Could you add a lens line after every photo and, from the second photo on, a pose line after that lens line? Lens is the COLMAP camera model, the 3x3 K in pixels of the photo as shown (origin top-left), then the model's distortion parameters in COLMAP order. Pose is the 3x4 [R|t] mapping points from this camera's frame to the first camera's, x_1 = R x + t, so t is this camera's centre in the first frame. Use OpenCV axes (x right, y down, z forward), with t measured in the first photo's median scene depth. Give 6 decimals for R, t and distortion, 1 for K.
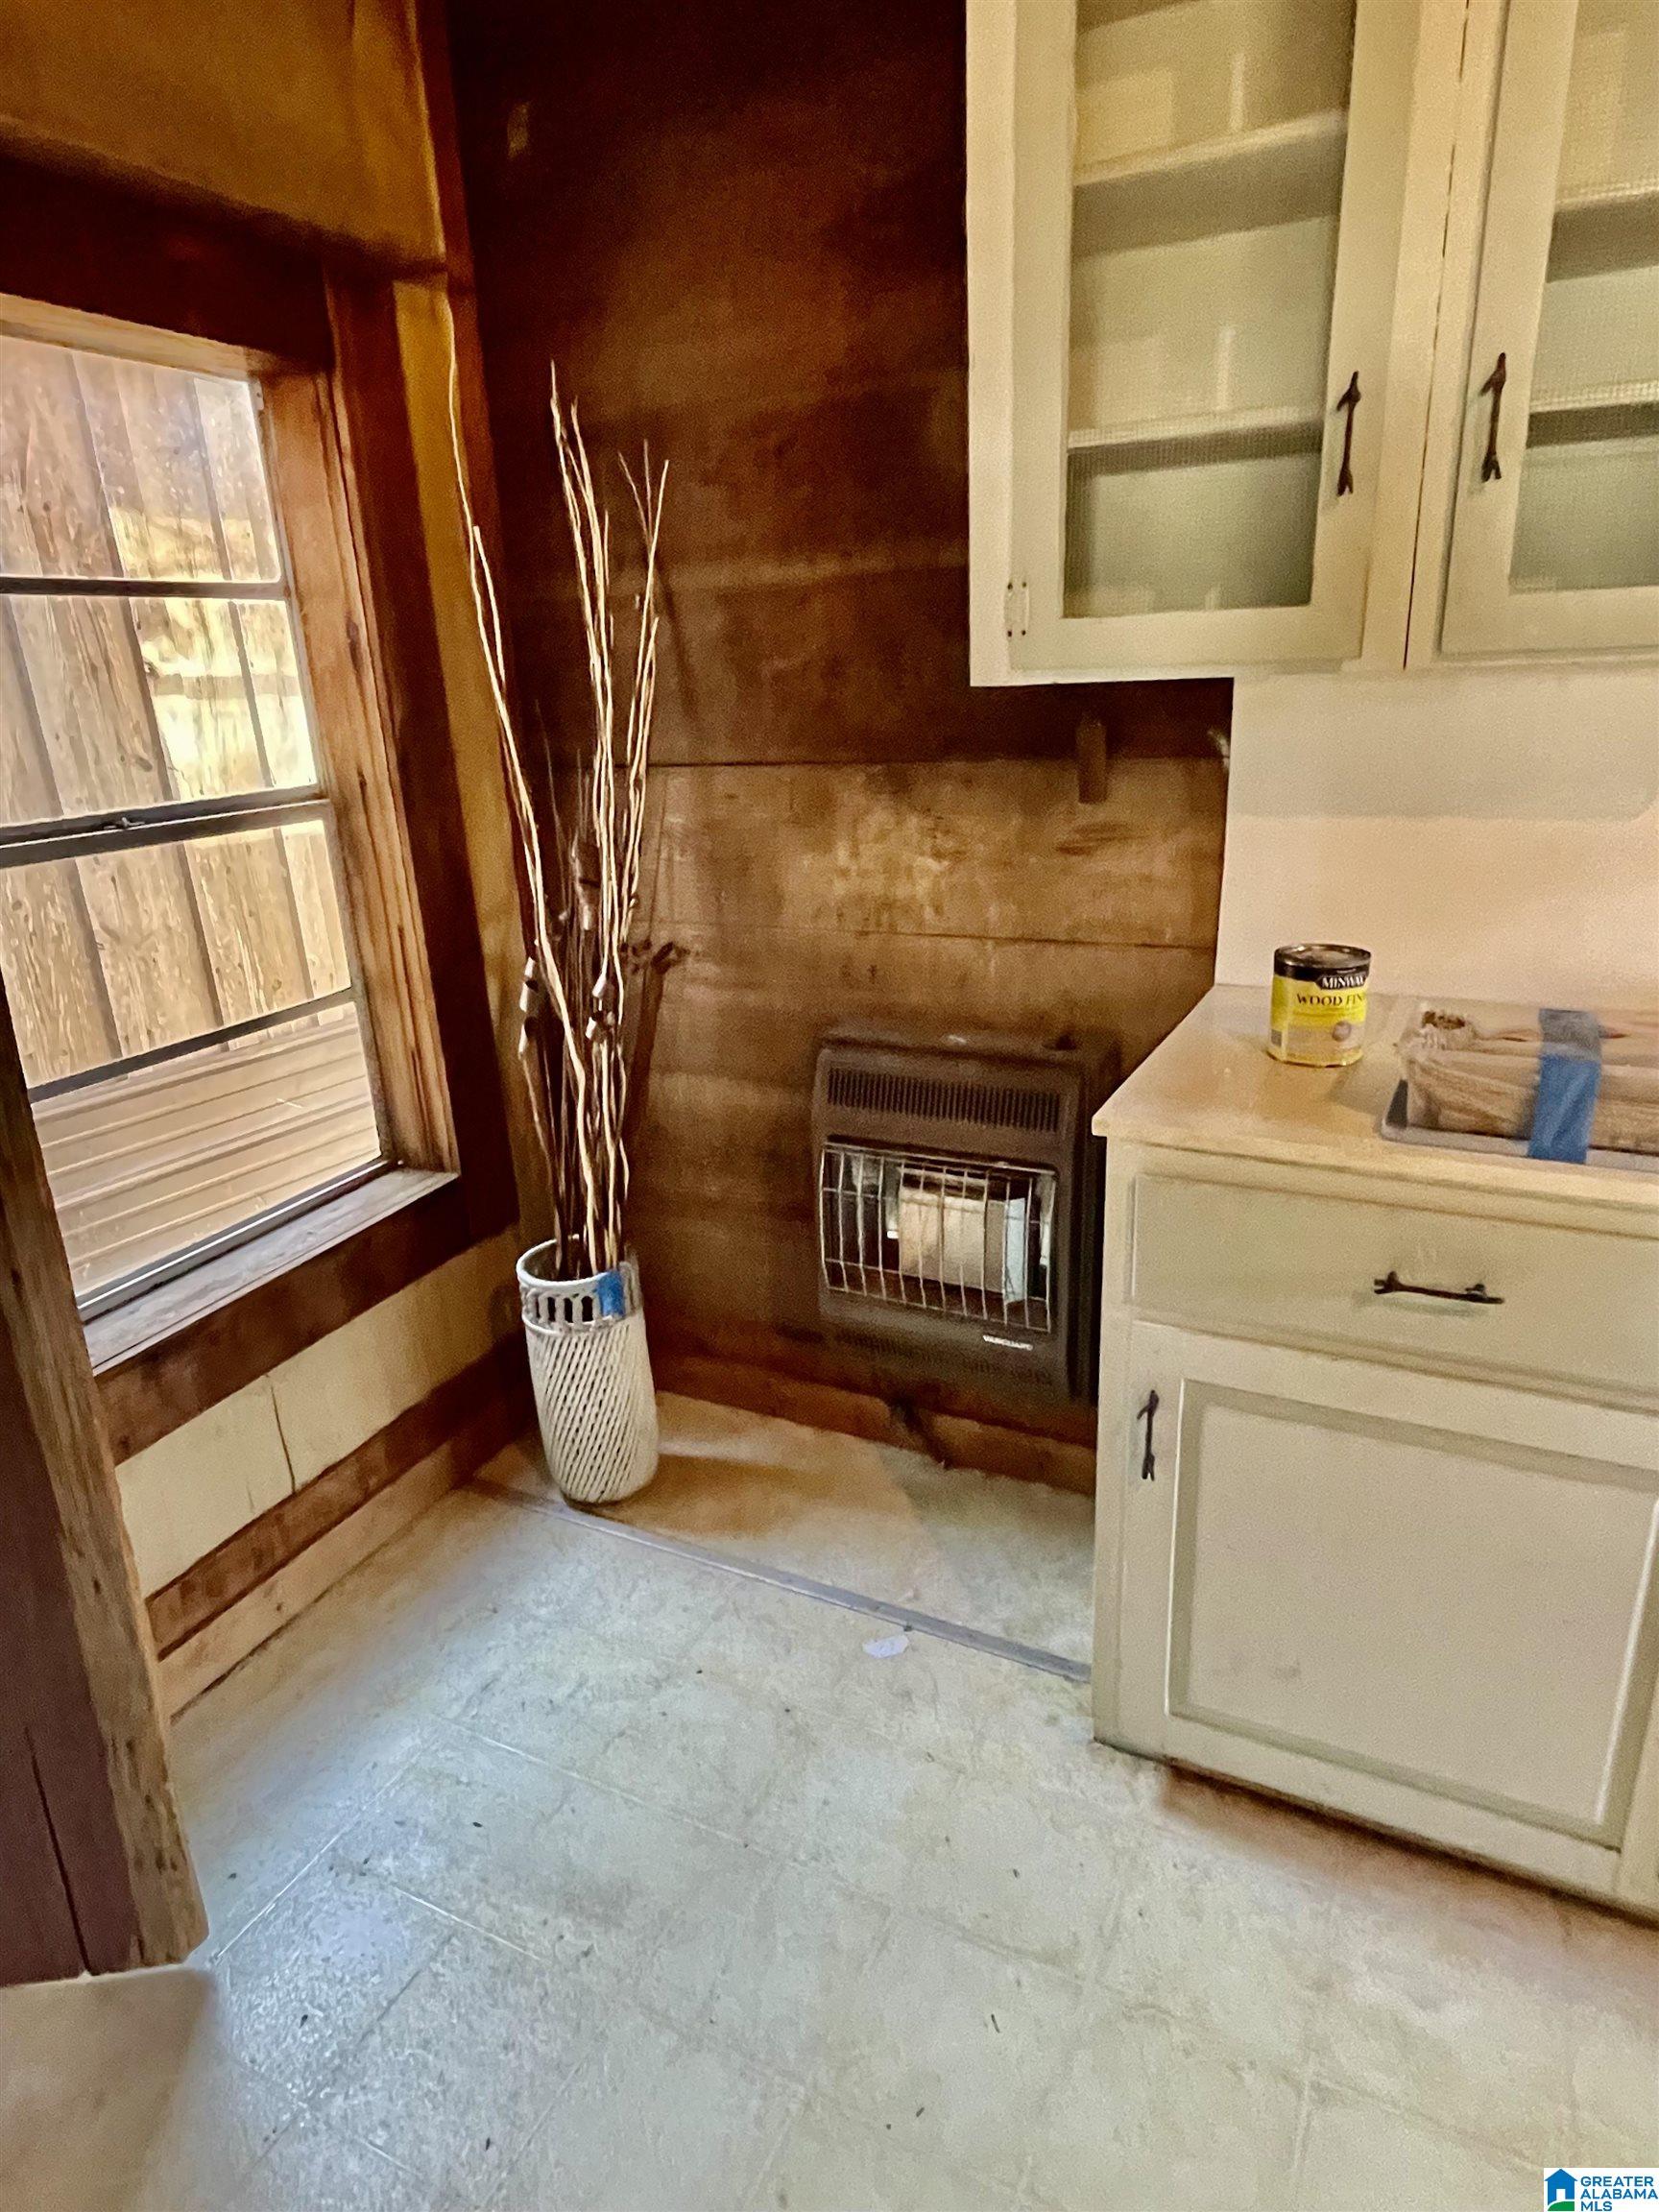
lens RADIAL K [[1303.1, 0, 839.8], [0, 1303.1, 1106.1], [0, 0, 1]] dist [0.007526, -0.006870]
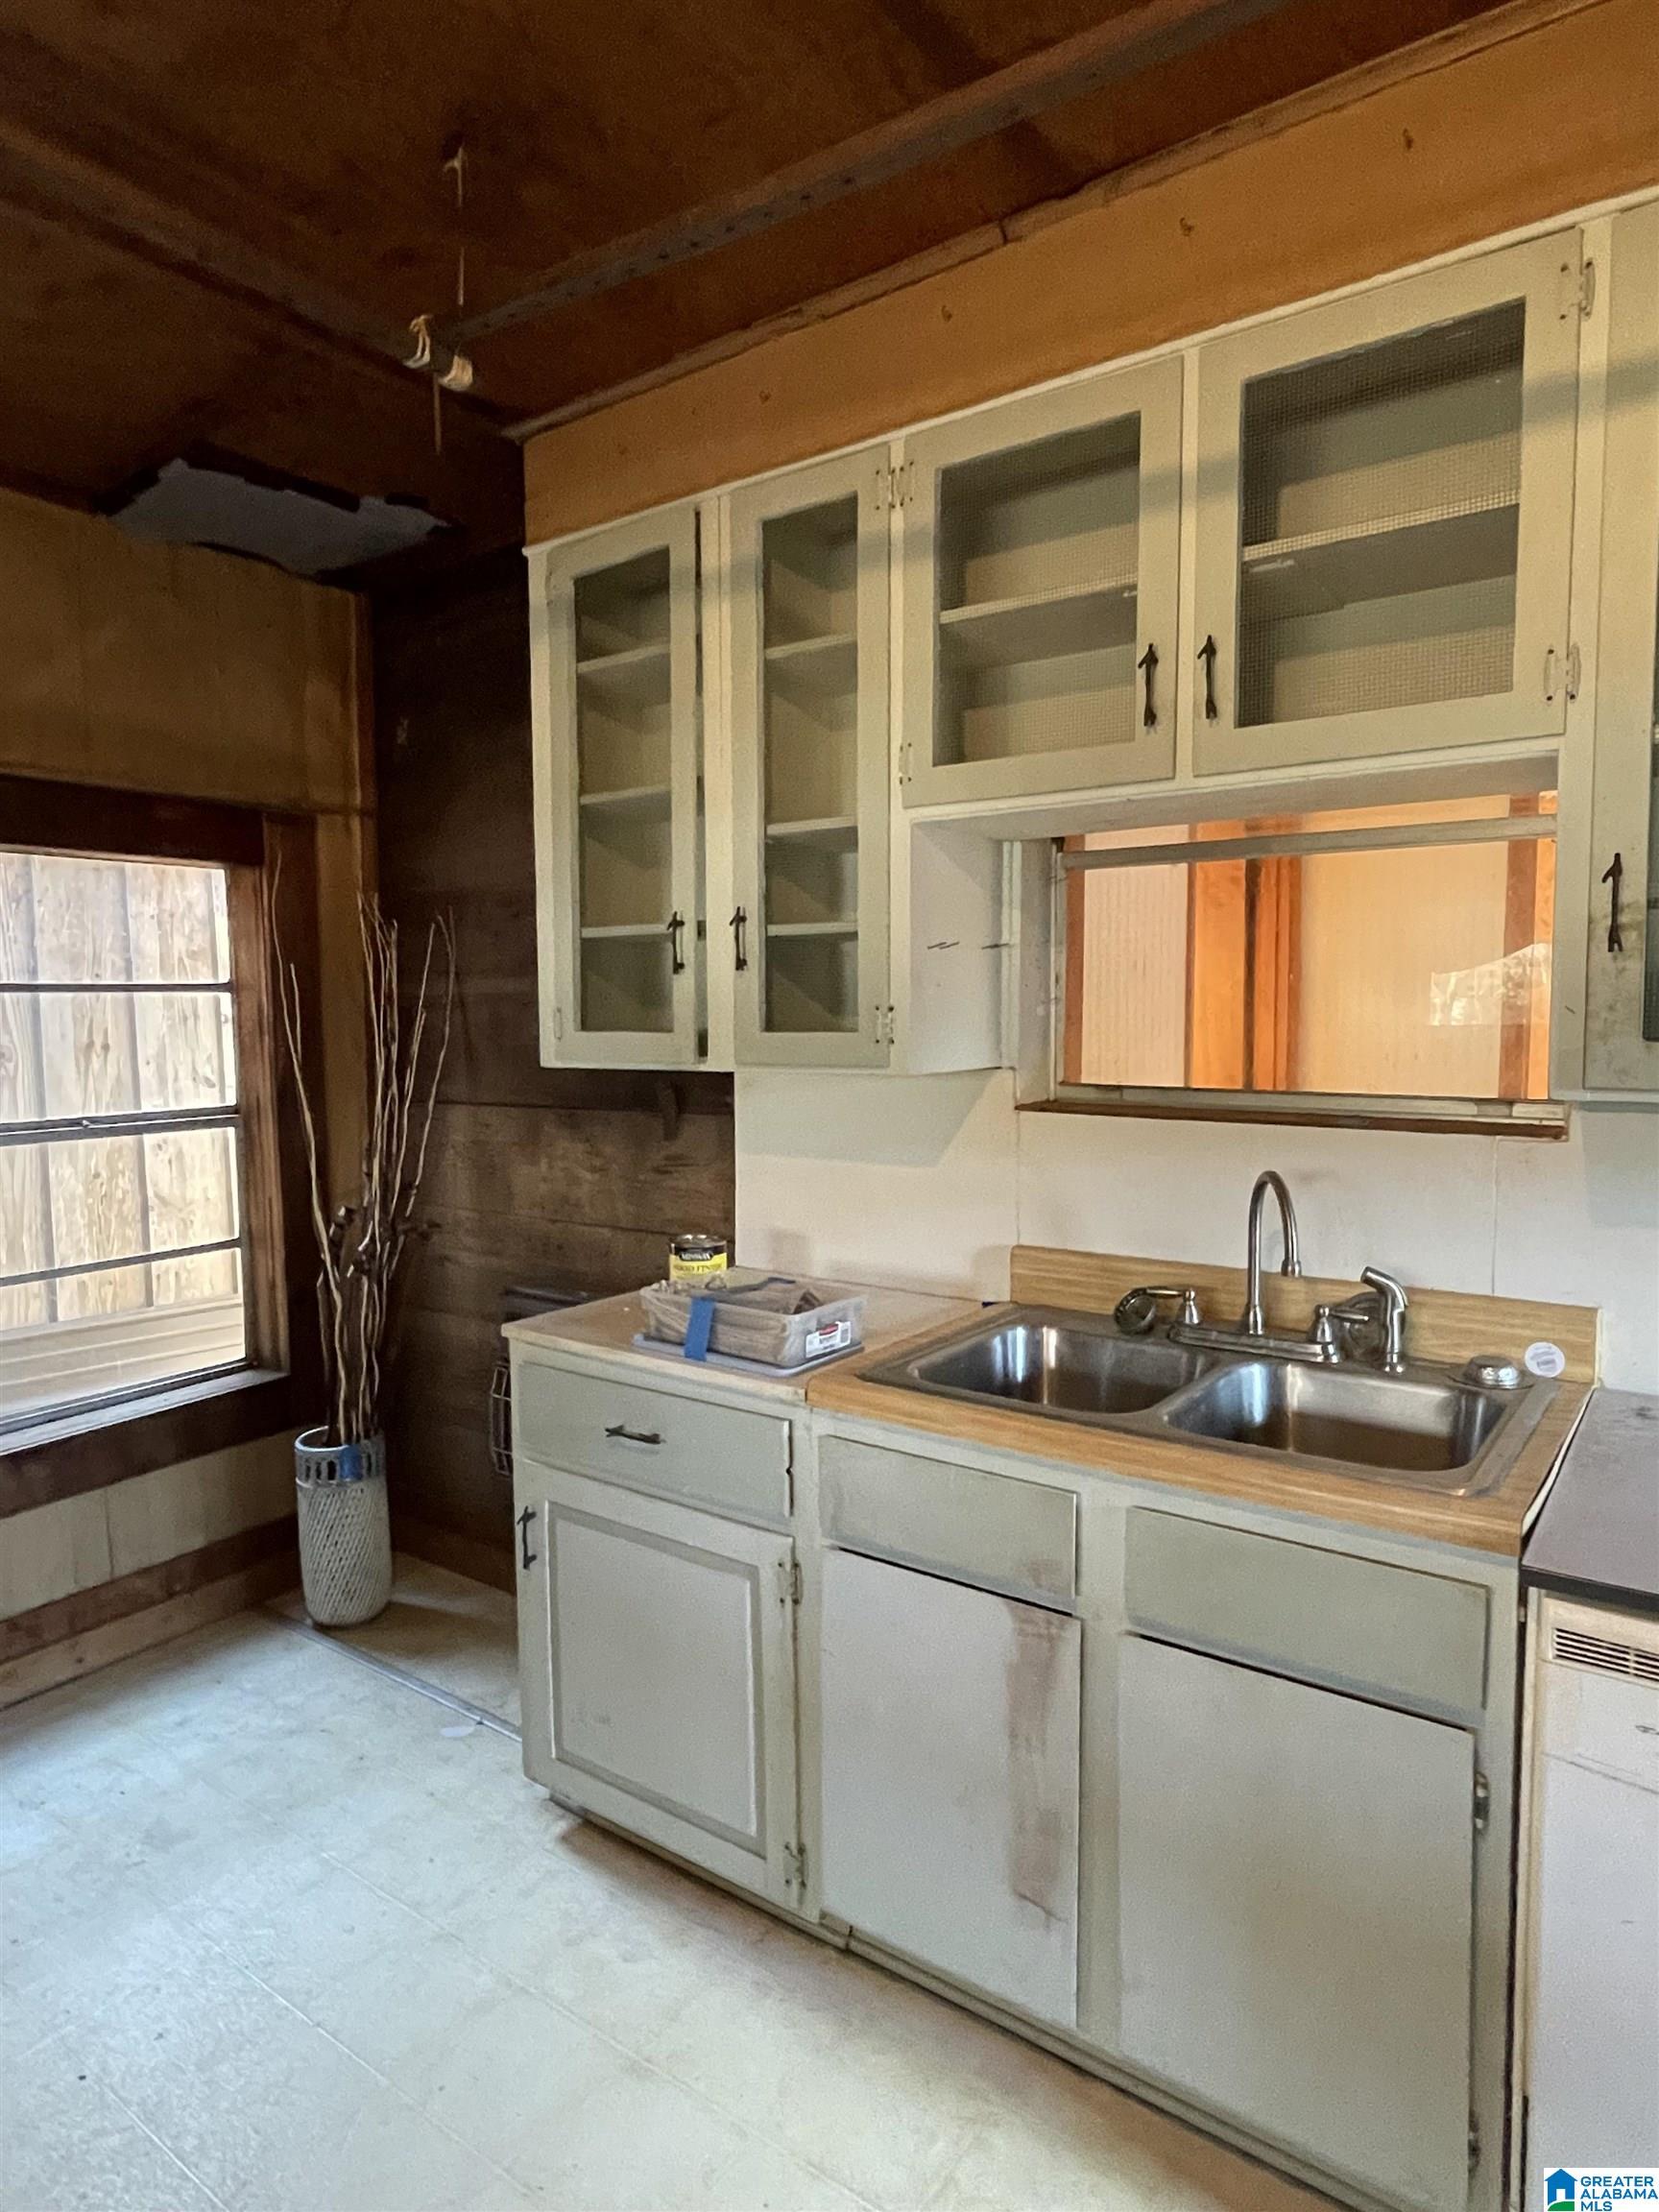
lens RADIAL K [[1303.1, 0, 819.3], [0, 1303.1, 1107.9], [0, 0, 1]] dist [0.007526, -0.006870]
pose [[0.984801, 0.045065, -0.167737, 0.553321], [-0.084497, 0.968072, -0.236003, 0.063943], [0.151746, 0.246590, 0.957166, -0.377430]]
